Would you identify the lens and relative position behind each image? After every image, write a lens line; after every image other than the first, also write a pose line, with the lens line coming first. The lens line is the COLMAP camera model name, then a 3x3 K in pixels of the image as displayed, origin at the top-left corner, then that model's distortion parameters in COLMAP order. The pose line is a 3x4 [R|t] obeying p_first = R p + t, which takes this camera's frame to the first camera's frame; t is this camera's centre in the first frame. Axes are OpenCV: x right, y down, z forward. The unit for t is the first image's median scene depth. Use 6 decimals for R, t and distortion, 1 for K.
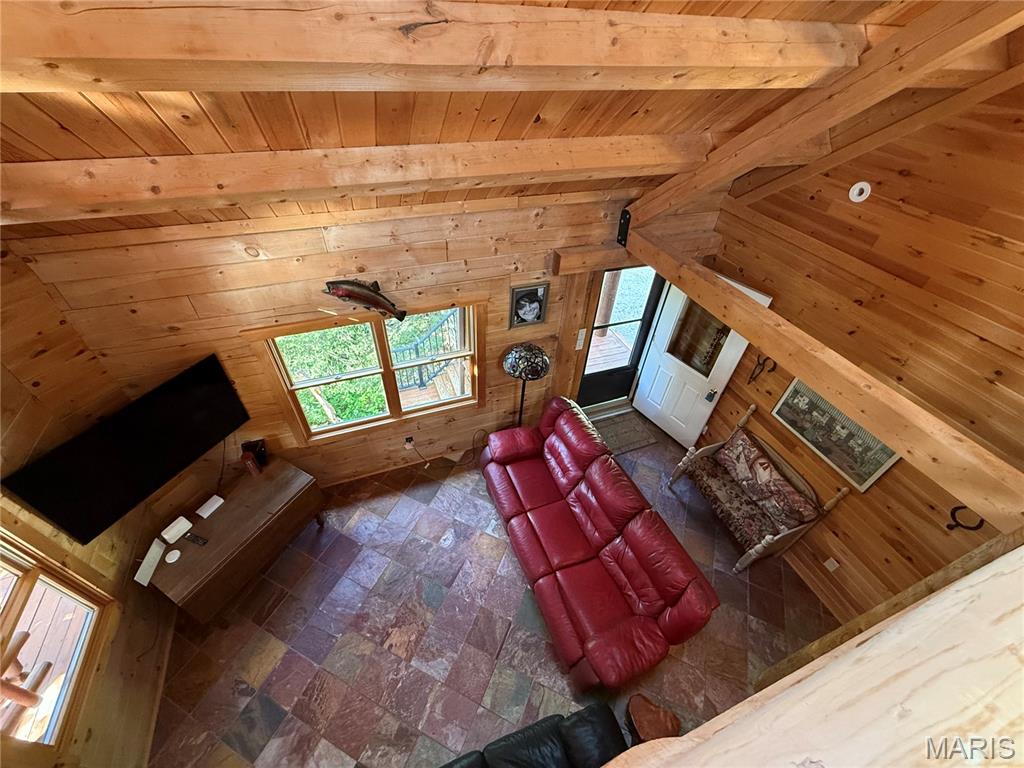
lens RADIAL K [[407.8, 0, 508.1], [0, 407.8, 382.1], [0, 0, 1]] dist [-0.000522, 0.000106]
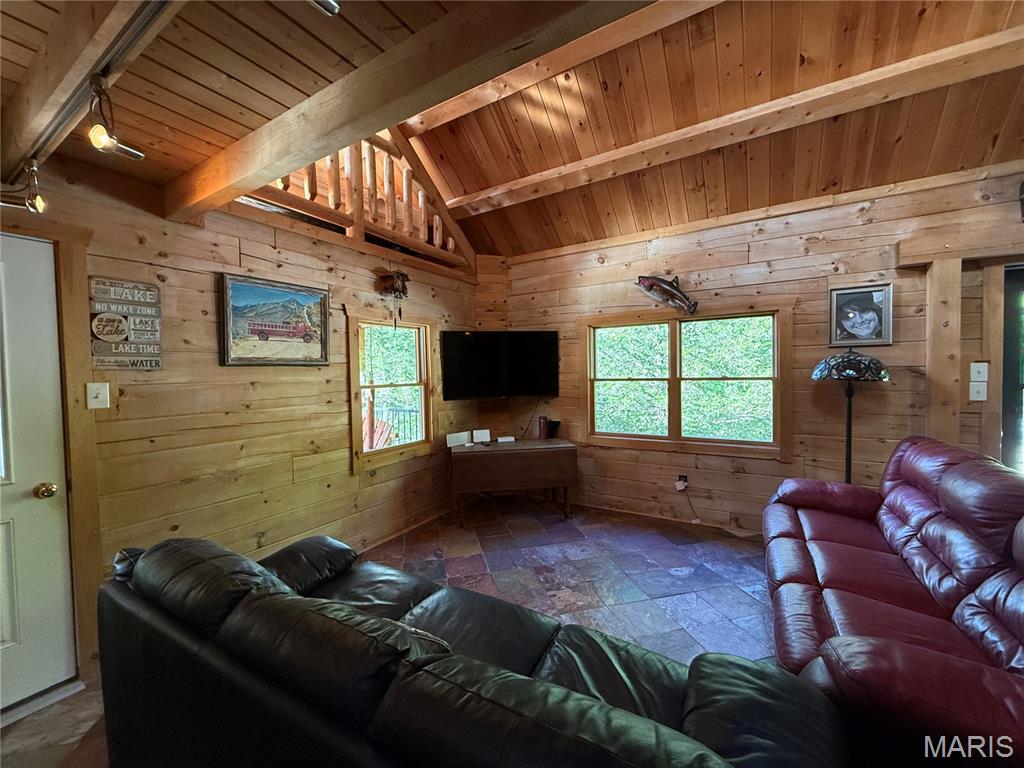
lens RADIAL K [[407.8, 0, 508.8], [0, 407.8, 383.1], [0, 0, 1]] dist [-0.000522, 0.000106]
pose [[0.610009, -0.031902, -0.791752, 0.297018], [-0.495920, 0.763941, -0.412865, 0.679633], [0.618023, 0.644497, 0.450190, 0.302369]]
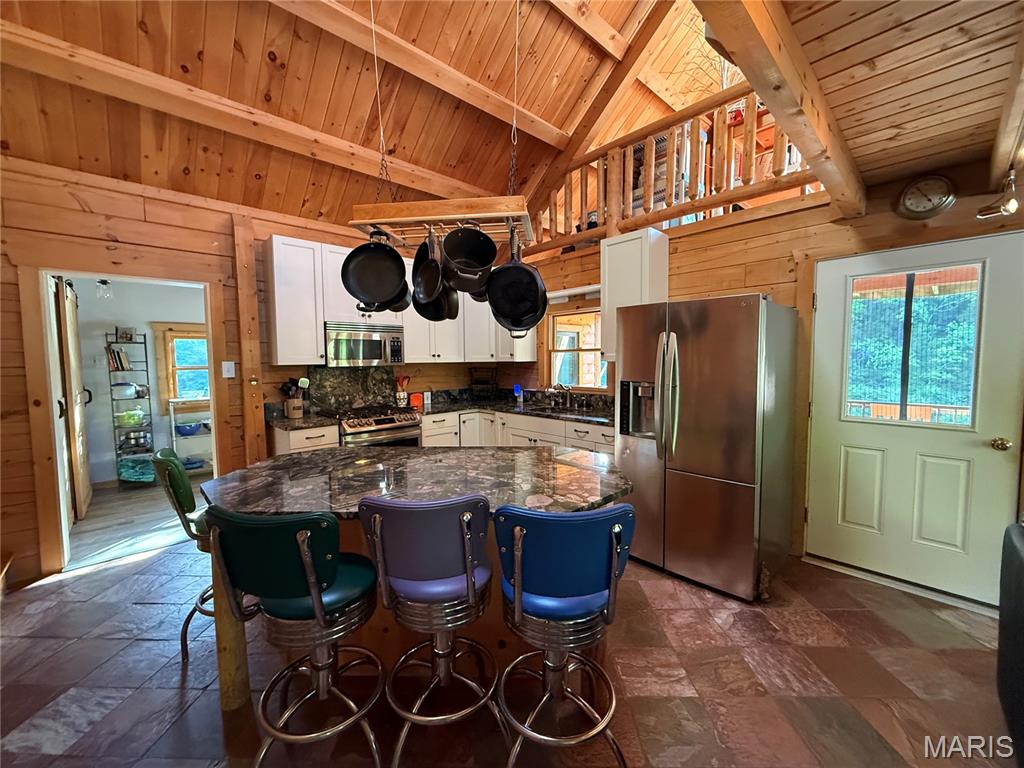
lens RADIAL K [[407.8, 0, 508.8], [0, 407.8, 383.2], [0, 0, 1]] dist [-0.000522, 0.000106]
pose [[-0.923870, -0.010891, -0.382552, 0.464786], [-0.278362, 0.705113, 0.652174, 0.595956], [0.262640, 0.709011, -0.654464, 0.408542]]
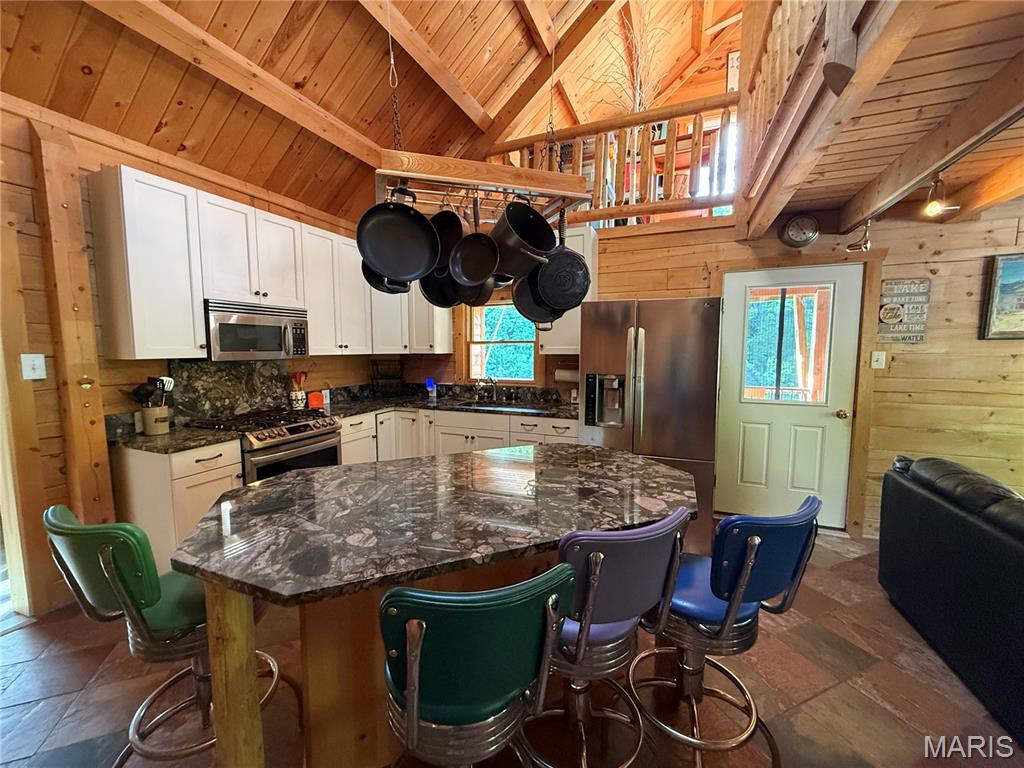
lens RADIAL K [[407.8, 0, 508.2], [0, 407.8, 383.1], [0, 0, 1]] dist [-0.000522, 0.000106]
pose [[-0.688411, 0.022016, -0.724986, 0.672896], [-0.506578, 0.700765, 0.502302, 0.741949], [0.519104, 0.713053, -0.471261, 0.249281]]
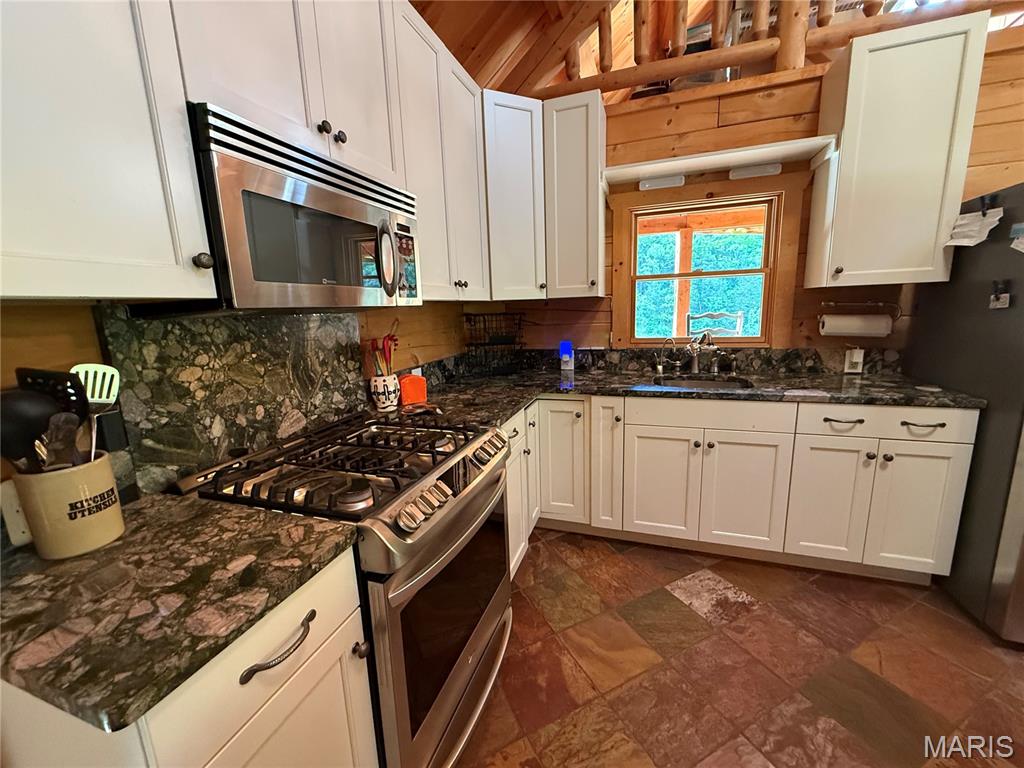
lens RADIAL K [[407.8, 0, 508.2], [0, 407.8, 383.1], [0, 0, 1]] dist [-0.000522, 0.000106]
pose [[-0.640664, 0.120939, -0.758237, 0.584671], [-0.508435, 0.673170, 0.536968, 1.203024], [0.575363, 0.729531, -0.369787, -0.220285]]
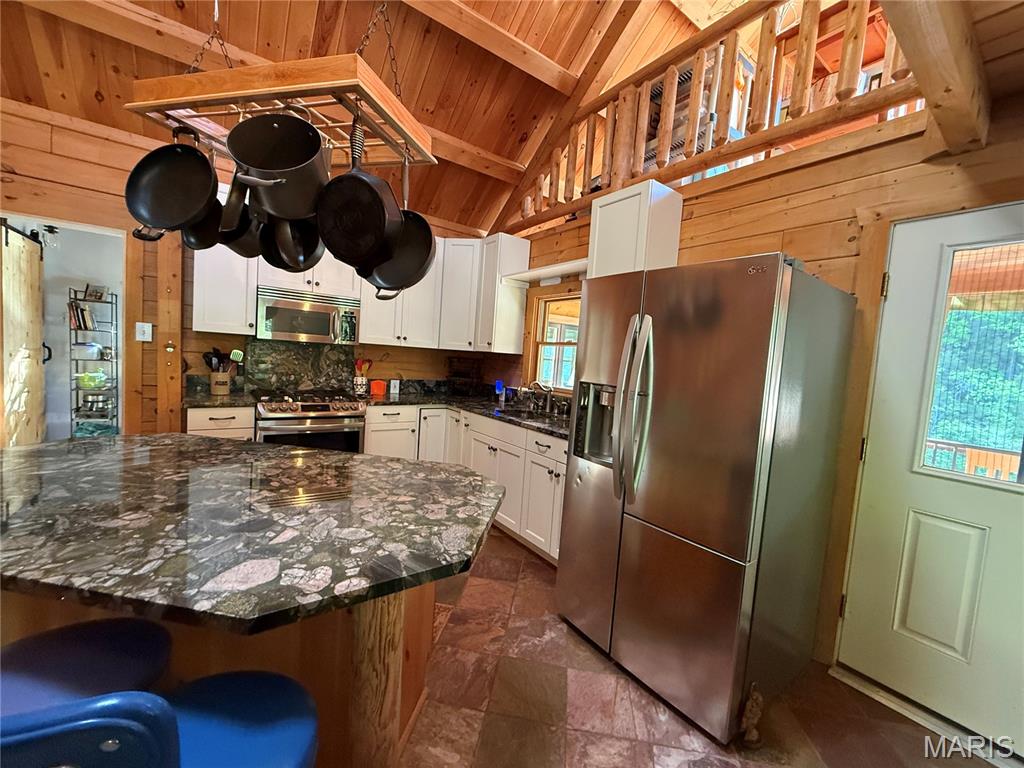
lens RADIAL K [[407.8, 0, 508.6], [0, 407.8, 383.3], [0, 0, 1]] dist [-0.000522, 0.000106]
pose [[-0.958700, -0.092130, -0.269084, 0.190194], [-0.257780, 0.681229, 0.685183, 0.692232], [0.120182, 0.726250, -0.676844, 0.313086]]
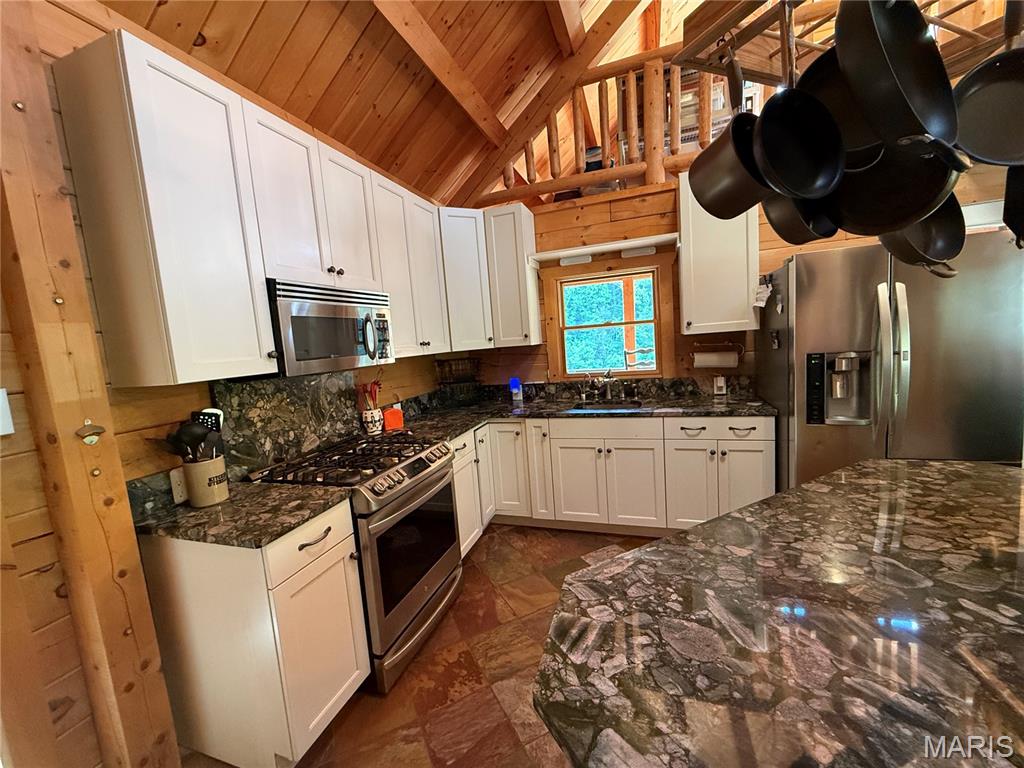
lens RADIAL K [[407.8, 0, 508.4], [0, 407.8, 383.1], [0, 0, 1]] dist [-0.000522, 0.000106]
pose [[-0.635893, 0.088627, -0.766671, 0.704009], [-0.480974, 0.731378, 0.483477, 1.033559], [0.603576, 0.676189, -0.422451, -0.072150]]
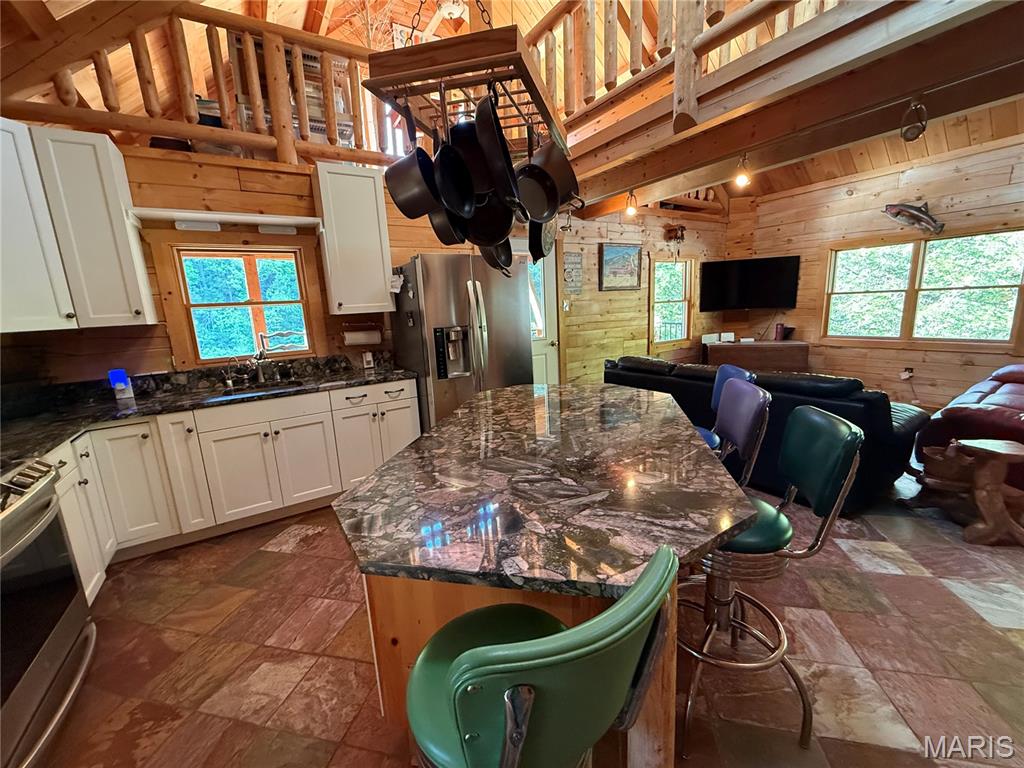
lens RADIAL K [[407.8, 0, 509.1], [0, 407.8, 383.0], [0, 0, 1]] dist [-0.000522, 0.000106]
pose [[0.194752, 0.134126, -0.971639, 0.807996], [-0.613166, 0.789833, -0.013872, 1.088264], [0.765571, 0.598477, 0.236063, -0.102654]]
